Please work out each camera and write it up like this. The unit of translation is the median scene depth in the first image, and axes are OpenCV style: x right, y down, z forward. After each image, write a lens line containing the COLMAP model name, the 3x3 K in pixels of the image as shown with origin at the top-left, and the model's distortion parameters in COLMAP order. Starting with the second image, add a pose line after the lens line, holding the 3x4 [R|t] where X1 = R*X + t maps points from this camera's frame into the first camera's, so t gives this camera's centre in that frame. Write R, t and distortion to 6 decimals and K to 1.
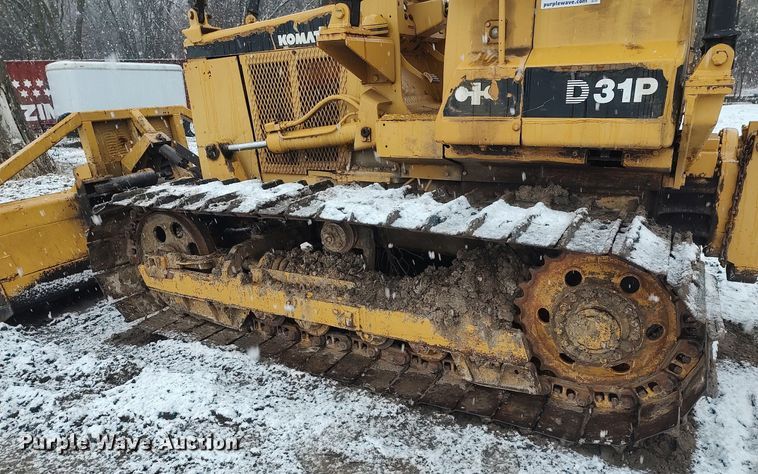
lens RADIAL K [[538.4, 0, 378.0], [0, 538.4, 287.1], [0, 0, 1]] dist [0.030456, -0.033598]
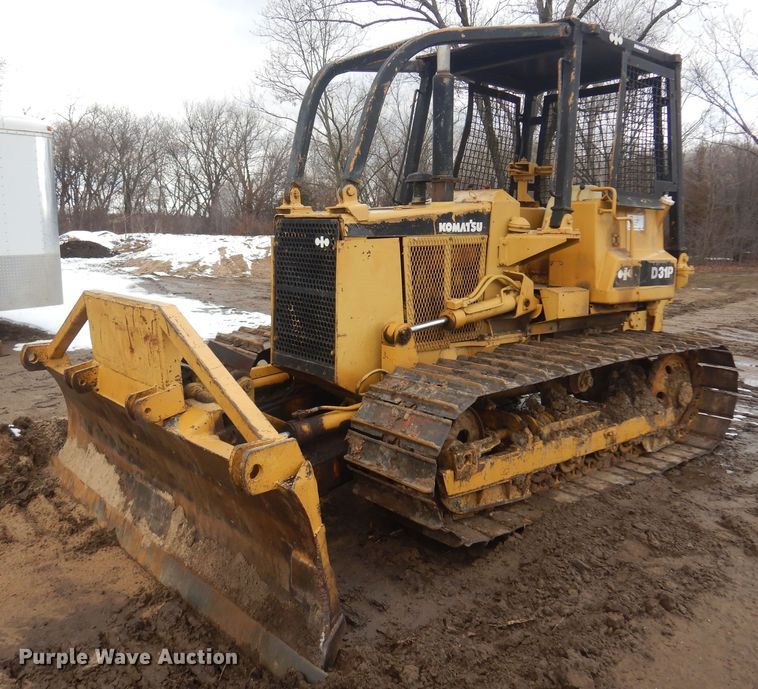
lens RADIAL K [[704.1, 0, 343.8], [0, 704.1, 318.9], [0, 0, 1]] dist [0.009591, -0.000621]
pose [[0.387861, -0.068416, 0.919175, -1.932134], [0.305668, 0.950355, -0.058245, -0.324549], [-0.869558, 0.303554, 0.389518, 0.845600]]
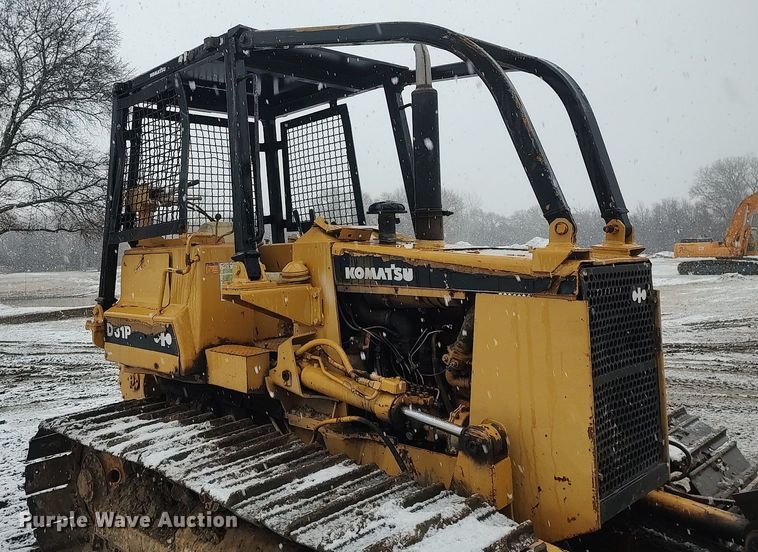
lens RADIAL K [[653.6, 0, 298.6], [0, 653.6, 213.5], [0, 0, 1]] dist [0.034109, -0.006817]
pose [[-0.938983, 0.094841, 0.330631, -0.310070], [0.192170, 0.941873, 0.275584, -1.136955], [-0.285275, 0.322306, -0.902628, 2.564764]]
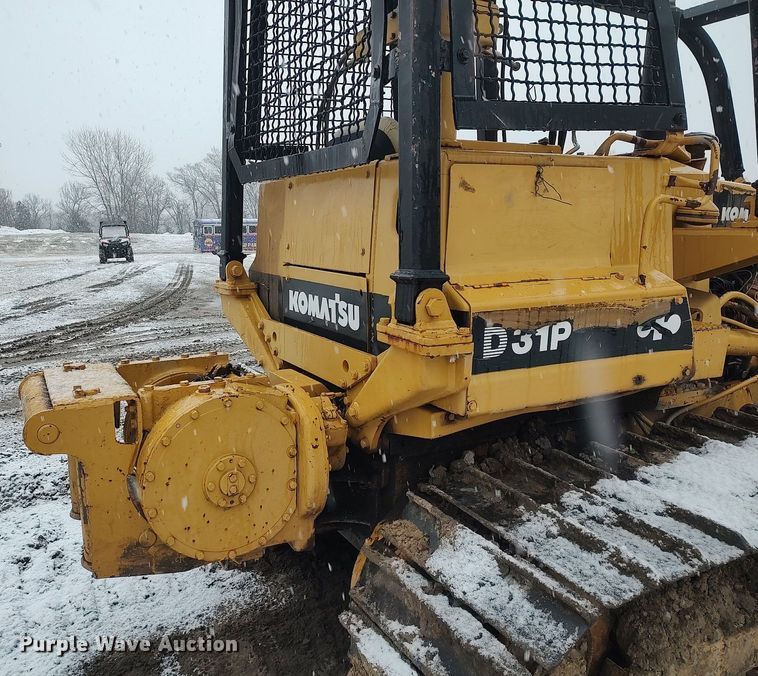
lens RADIAL K [[643.7, 0, 302.4], [0, 643.7, 346.2], [0, 0, 1]] dist [0.005703, -0.007559]
pose [[-0.596387, 0.197574, -0.778002, 1.352931], [-0.255138, 0.872312, 0.417104, -0.725796], [0.761069, 0.447253, -0.469827, 1.472465]]
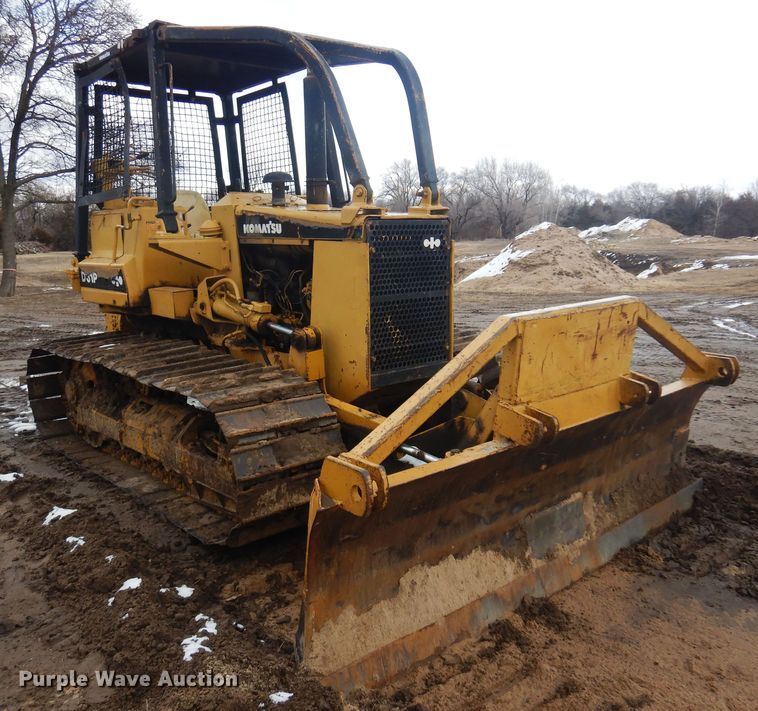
lens RADIAL K [[725.4, 0, 350.9], [0, 725.4, 362.5], [0, 0, 1]] dist [0.009113, 0.026406]
pose [[-0.929571, 0.000909, 0.368642, -0.908696], [0.192346, 0.854281, 0.482914, -1.207318], [-0.314485, 0.519810, -0.794290, 2.989333]]
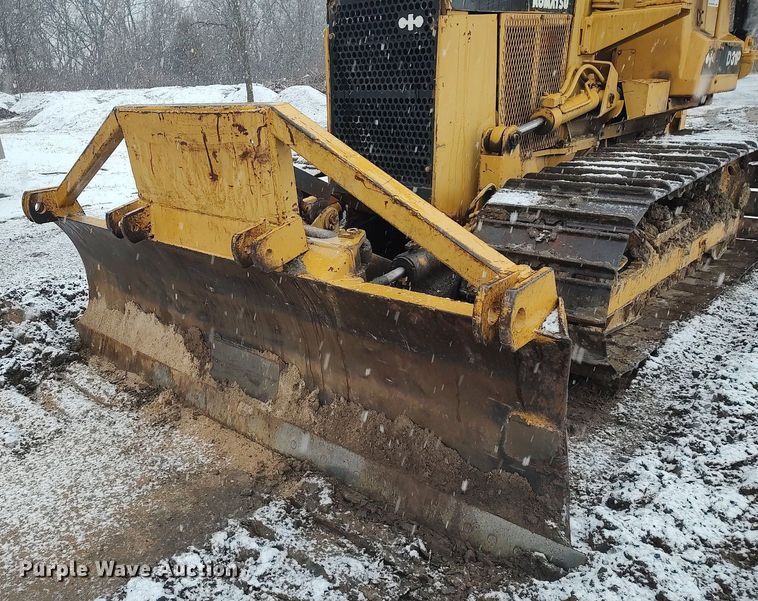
lens RADIAL K [[629.0, 0, 311.8], [0, 629.0, 336.5], [0, 0, 1]] dist [0.049759, -0.049804]
pose [[0.278650, -0.335825, 0.899764, -1.712237], [0.375102, 0.900514, 0.219939, -0.411781], [-0.884111, 0.276217, 0.376897, 1.344591]]
